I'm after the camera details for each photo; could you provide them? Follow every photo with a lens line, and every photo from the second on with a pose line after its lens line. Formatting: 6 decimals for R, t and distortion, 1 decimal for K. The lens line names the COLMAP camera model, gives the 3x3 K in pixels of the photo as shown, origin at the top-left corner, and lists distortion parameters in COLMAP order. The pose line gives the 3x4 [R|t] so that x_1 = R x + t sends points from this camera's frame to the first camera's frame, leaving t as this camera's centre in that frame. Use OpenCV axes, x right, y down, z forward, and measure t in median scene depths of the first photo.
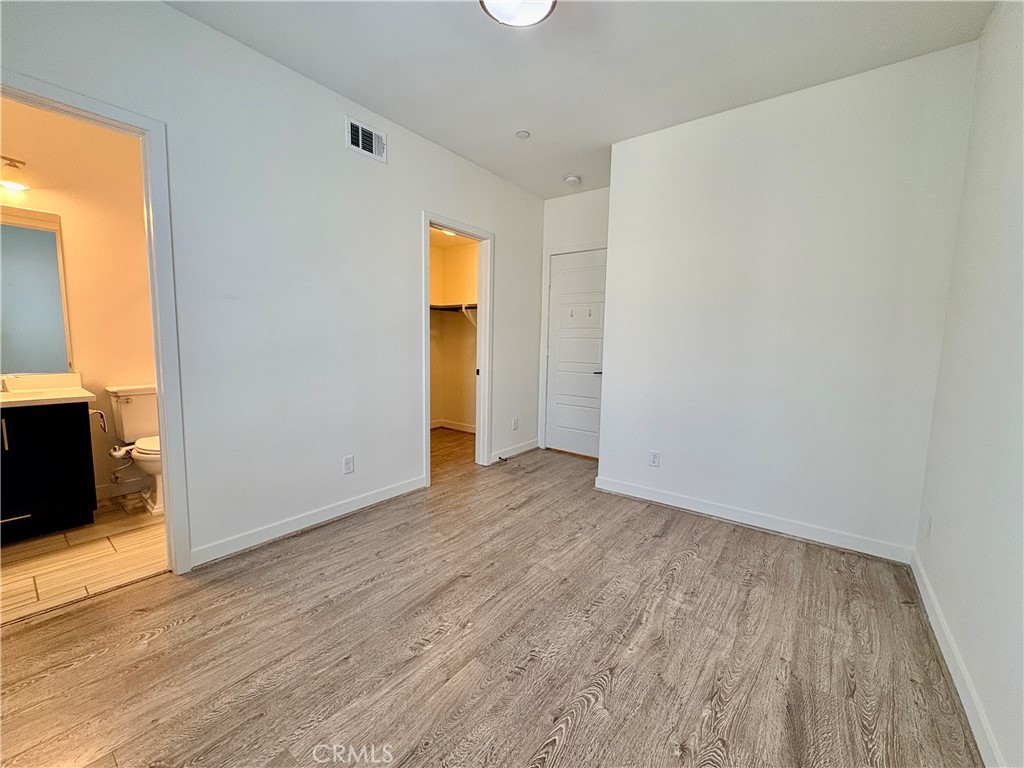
lens RADIAL K [[408.3, 0, 509.2], [0, 408.3, 374.9], [0, 0, 1]] dist [0.002529, 0.000116]
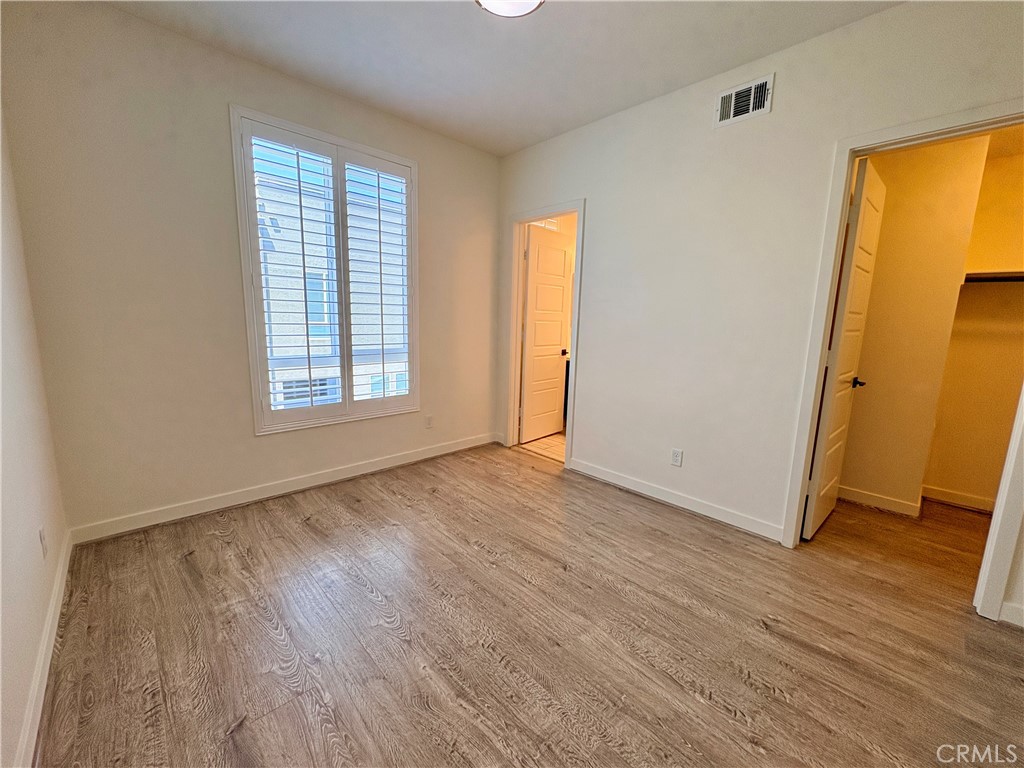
lens RADIAL K [[408.3, 0, 514.9], [0, 408.3, 377.4], [0, 0, 1]] dist [0.002529, 0.000116]
pose [[-0.141735, 0.118505, -0.982786, 0.772307], [-0.111888, 0.984528, 0.134851, -0.080718], [0.983561, 0.129075, -0.126283, 0.871089]]
